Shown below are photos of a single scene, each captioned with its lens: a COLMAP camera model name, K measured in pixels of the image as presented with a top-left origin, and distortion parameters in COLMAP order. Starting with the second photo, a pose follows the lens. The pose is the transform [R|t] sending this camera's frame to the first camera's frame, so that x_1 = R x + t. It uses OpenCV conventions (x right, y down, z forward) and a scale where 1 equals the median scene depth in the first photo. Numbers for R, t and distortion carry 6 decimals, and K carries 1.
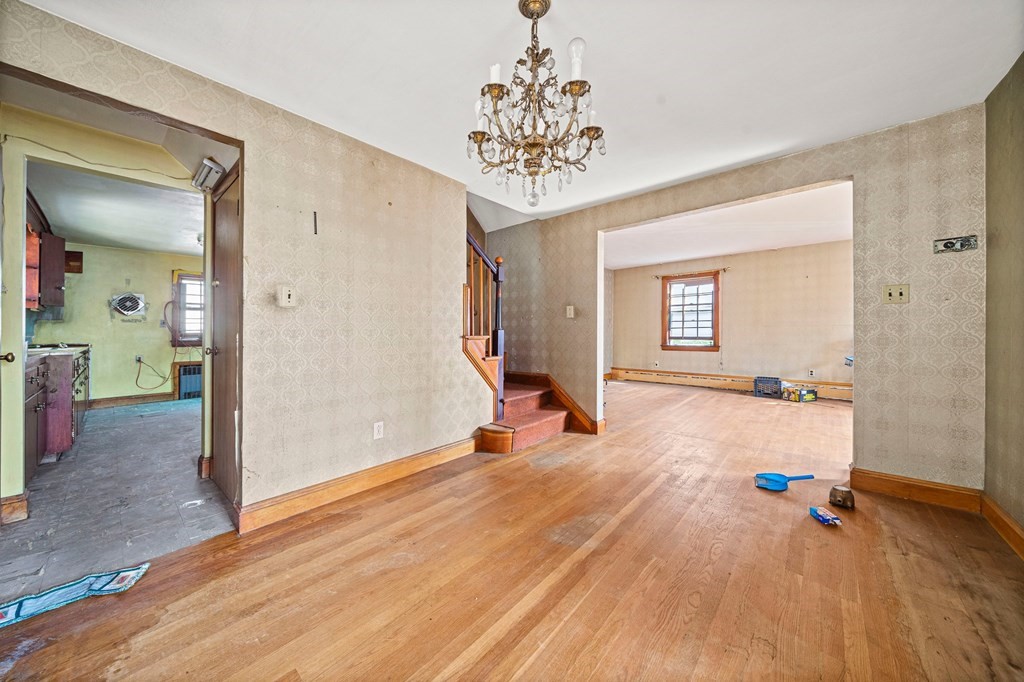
lens RADIAL K [[355.4, 0, 512.2], [0, 355.4, 329.9], [0, 0, 1]] dist [-0.001782, -0.000240]
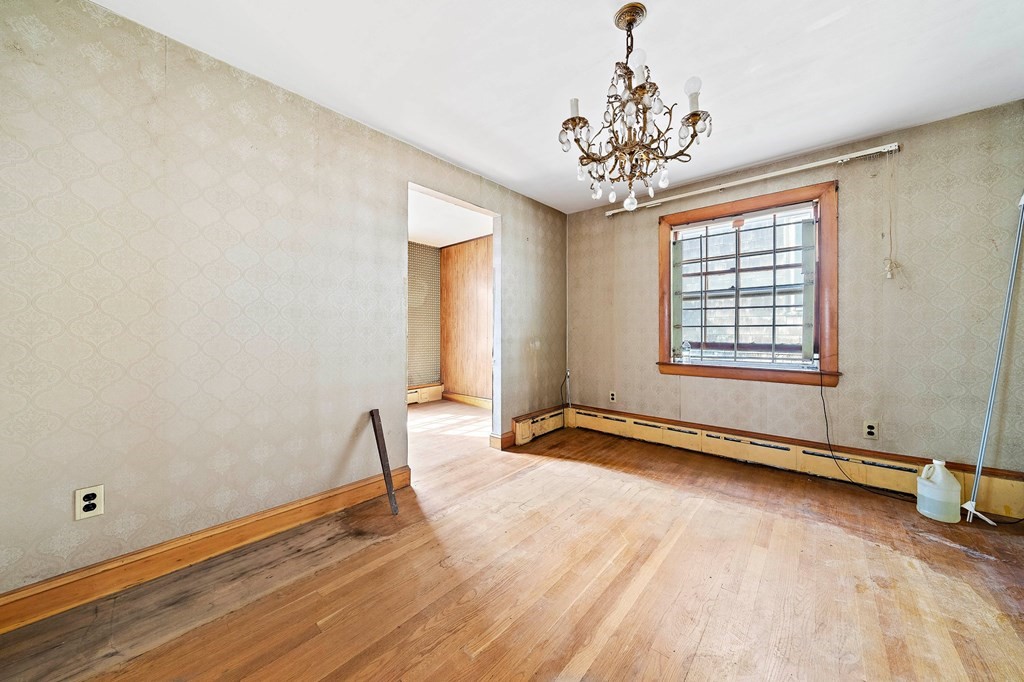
lens RADIAL K [[355.4, 0, 512.2], [0, 355.4, 329.9], [0, 0, 1]] dist [-0.001782, -0.000240]
pose [[-0.999912, 0.008925, 0.009825, 0.187094], [0.008843, 0.999927, -0.008268, 0.003219], [-0.009898, -0.008181, -0.999918, 1.013166]]
